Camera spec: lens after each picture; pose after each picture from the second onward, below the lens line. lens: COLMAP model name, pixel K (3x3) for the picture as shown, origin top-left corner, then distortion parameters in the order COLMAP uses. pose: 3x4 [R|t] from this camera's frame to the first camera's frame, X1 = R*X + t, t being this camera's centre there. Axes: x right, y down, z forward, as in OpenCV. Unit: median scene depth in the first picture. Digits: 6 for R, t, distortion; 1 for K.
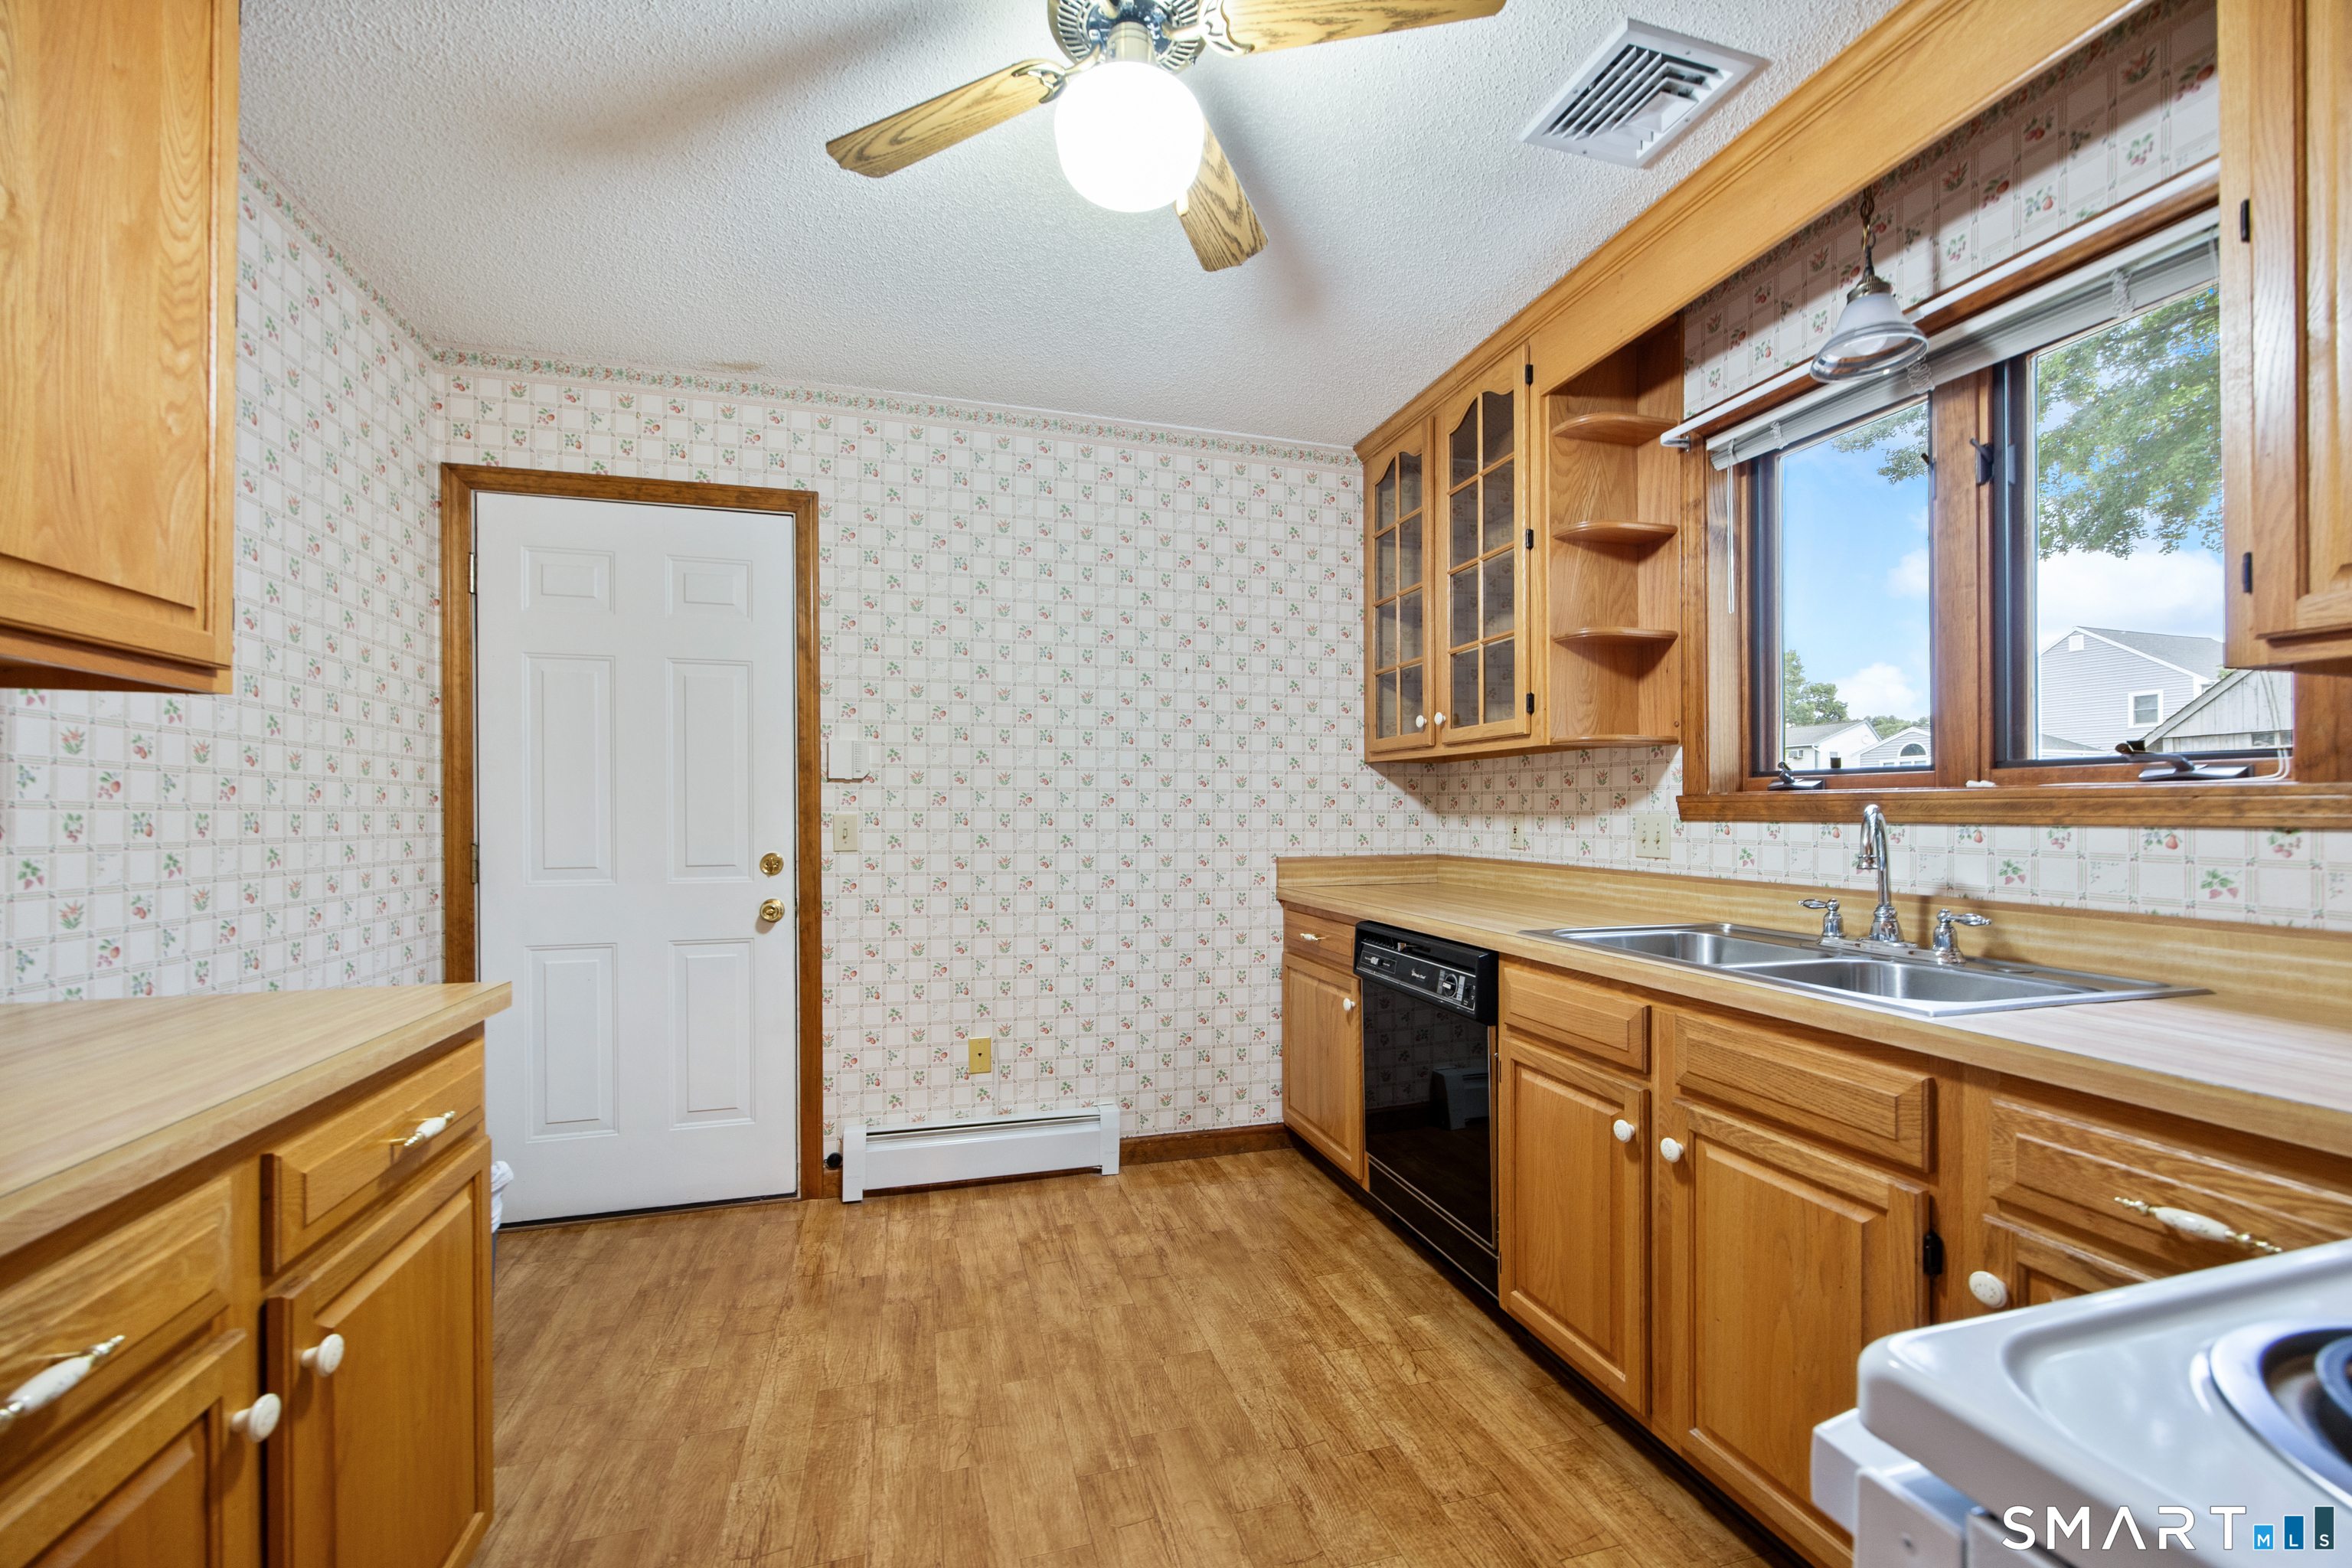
lens RADIAL K [[914.6, 0, 1180.8], [0, 914.6, 809.6], [0, 0, 1]] dist [-0.007931, 0.000422]
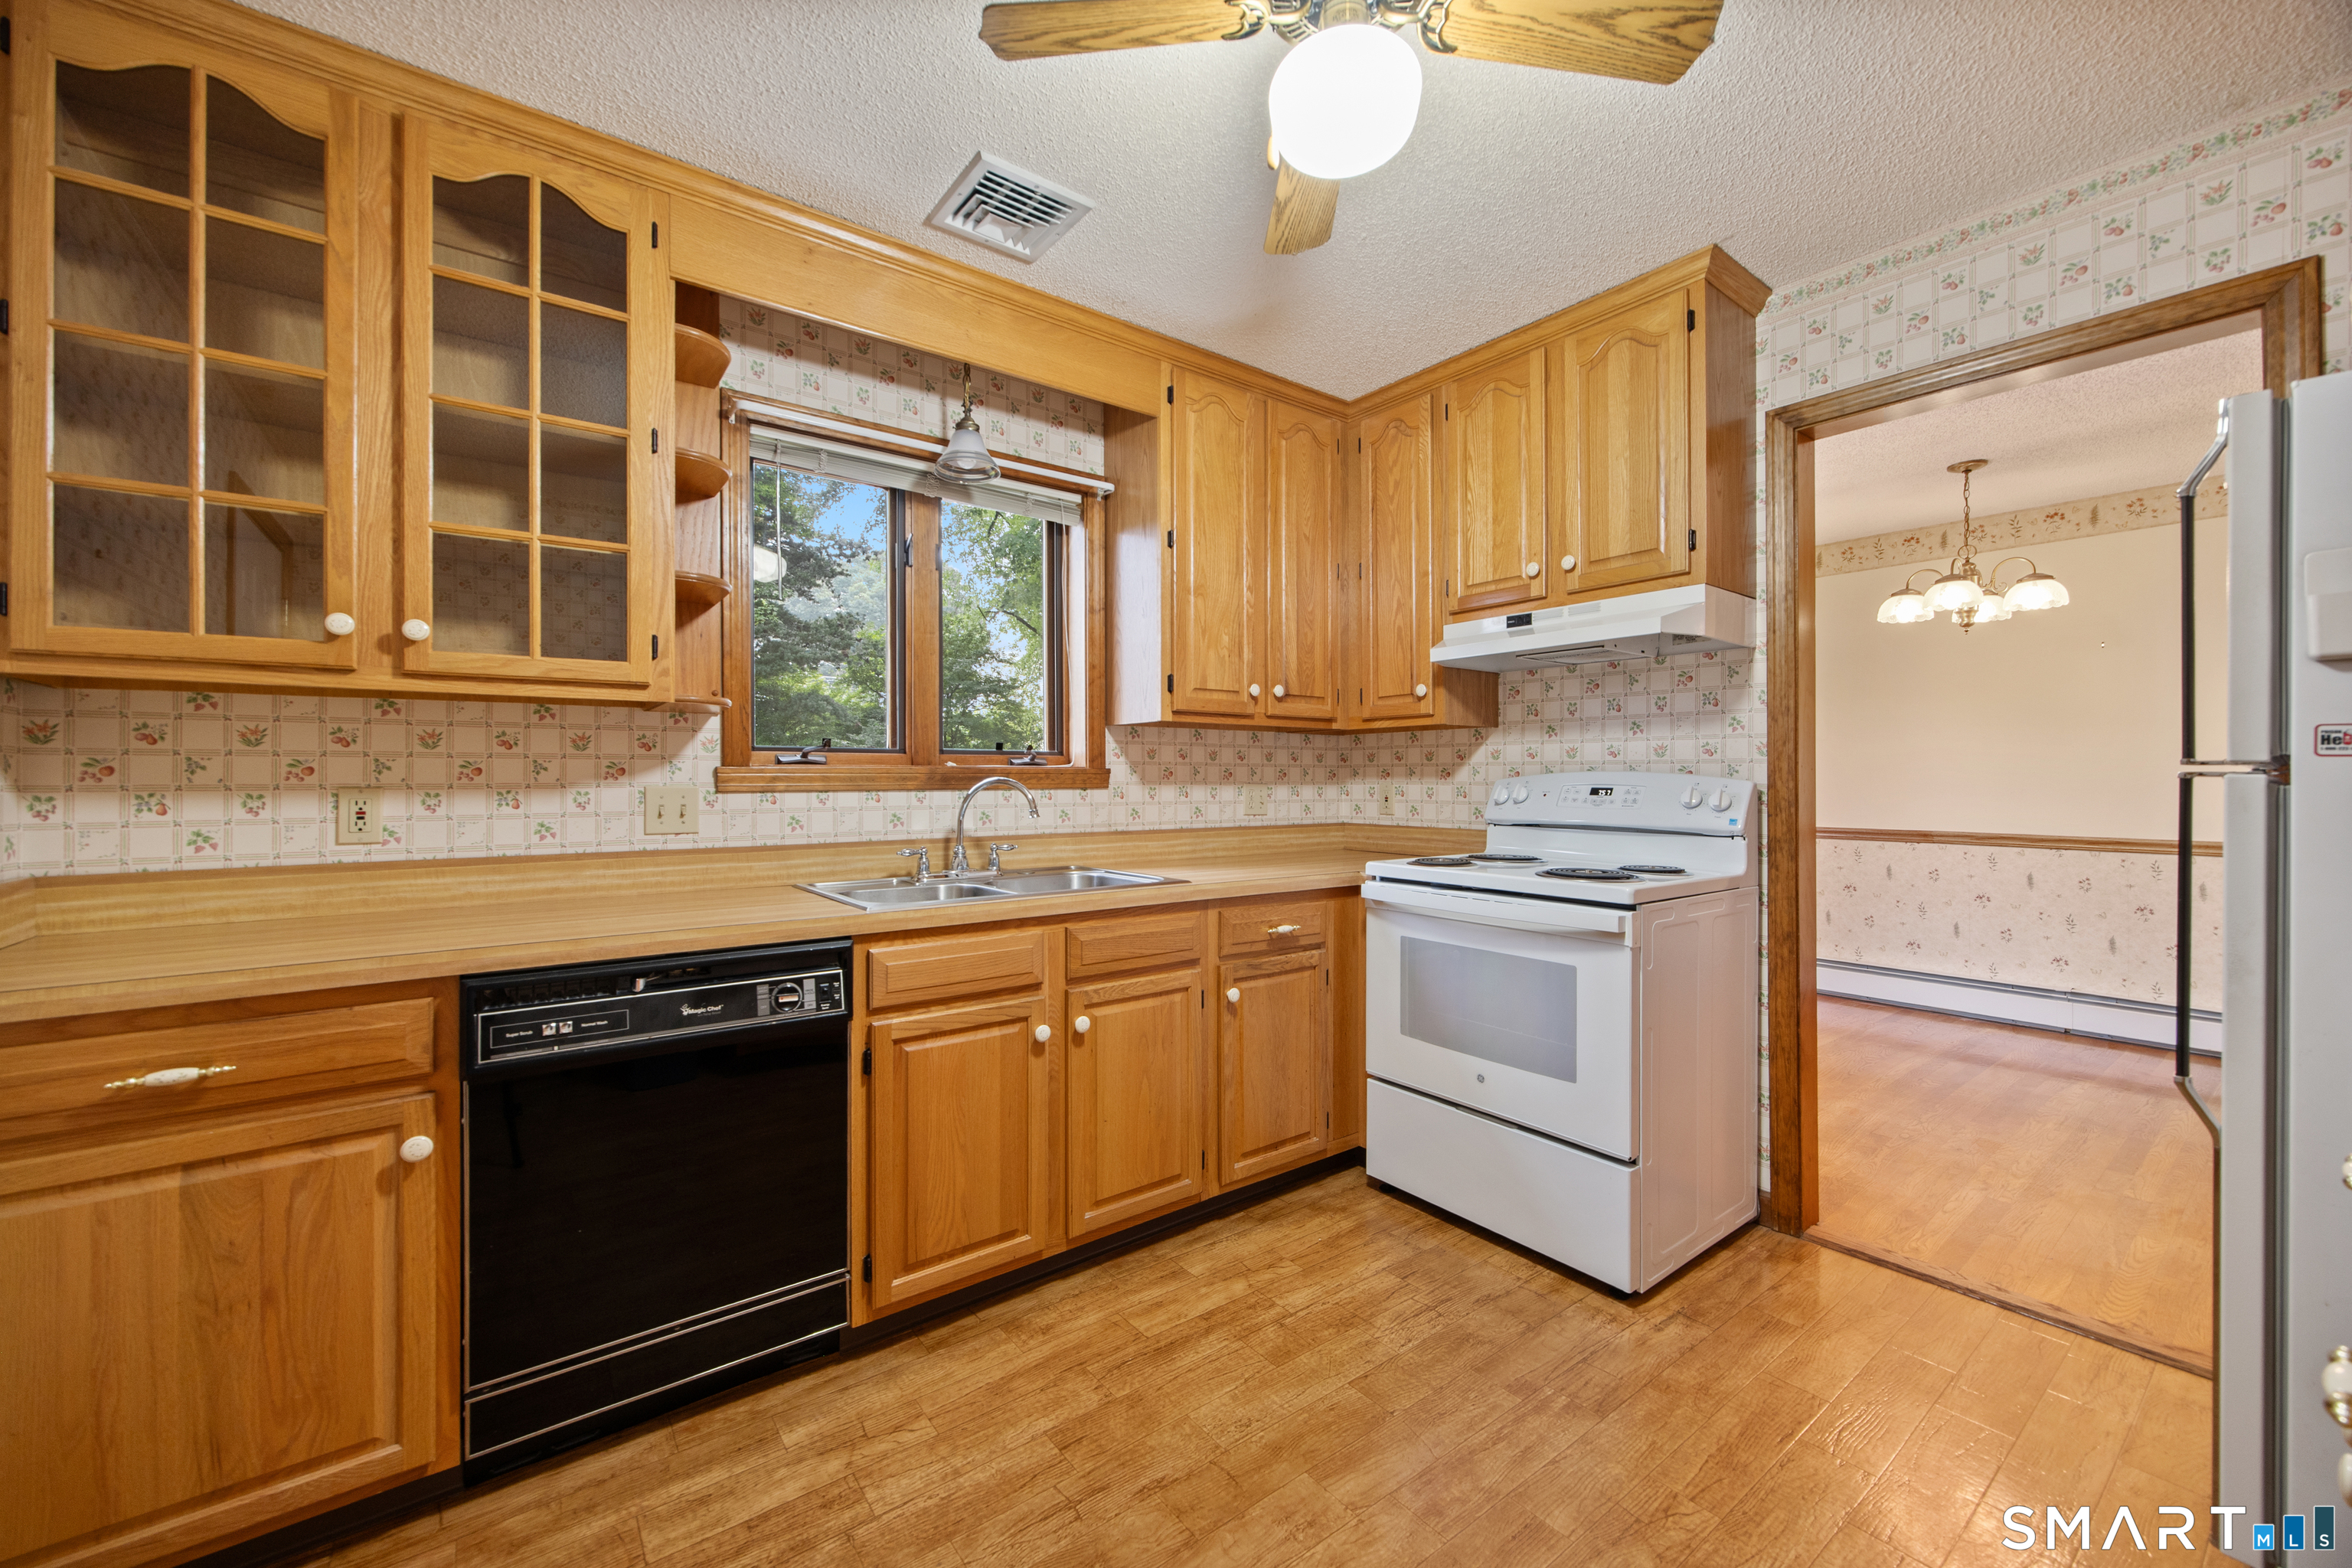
lens RADIAL K [[914.6, 0, 1152.8], [0, 914.6, 767.7], [0, 0, 1]] dist [-0.007931, 0.000422]
pose [[-0.341237, 0.000840, 0.939977, -0.601837], [-0.004124, 0.999989, -0.002391, -0.015335], [-0.939968, -0.004692, -0.341229, 1.014652]]
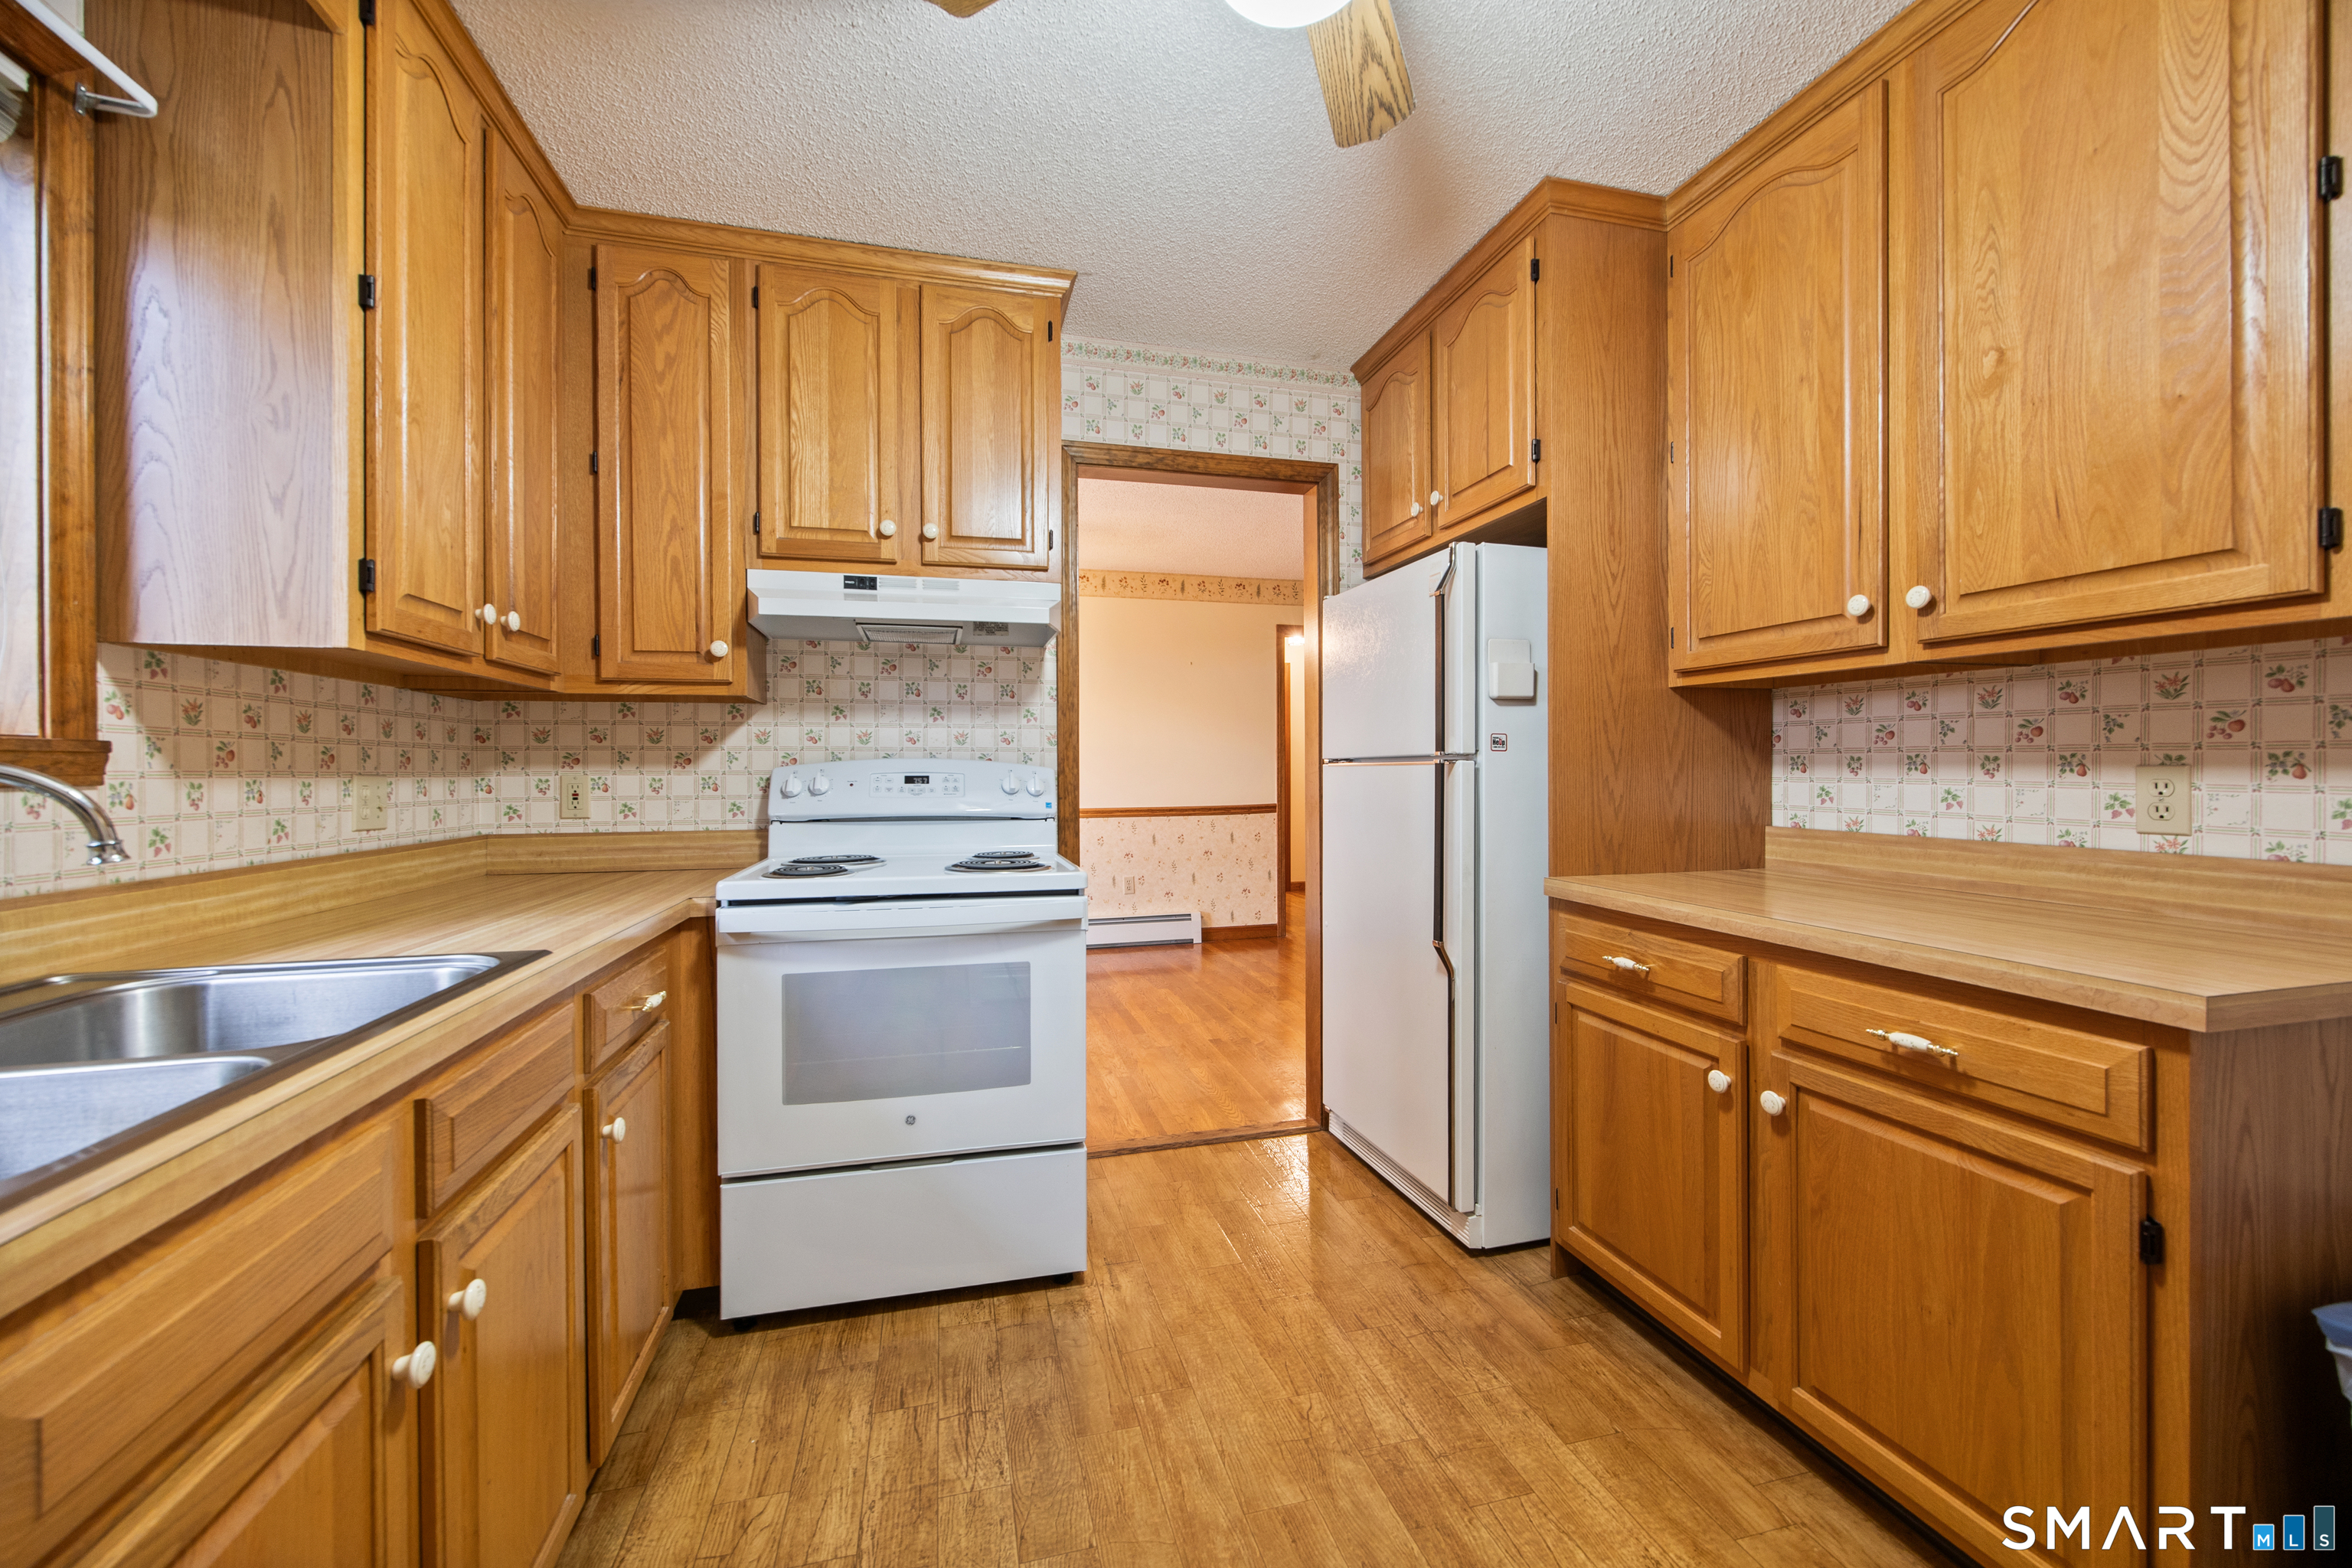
lens RADIAL K [[914.6, 0, 1162.9], [0, 914.6, 768.8], [0, 0, 1]] dist [-0.007931, 0.000422]
pose [[-0.999649, -0.007477, 0.025420, 0.022892], [-0.007485, 0.999972, -0.000240, -0.004147], [-0.025418, -0.000430, -0.999677, 1.188446]]
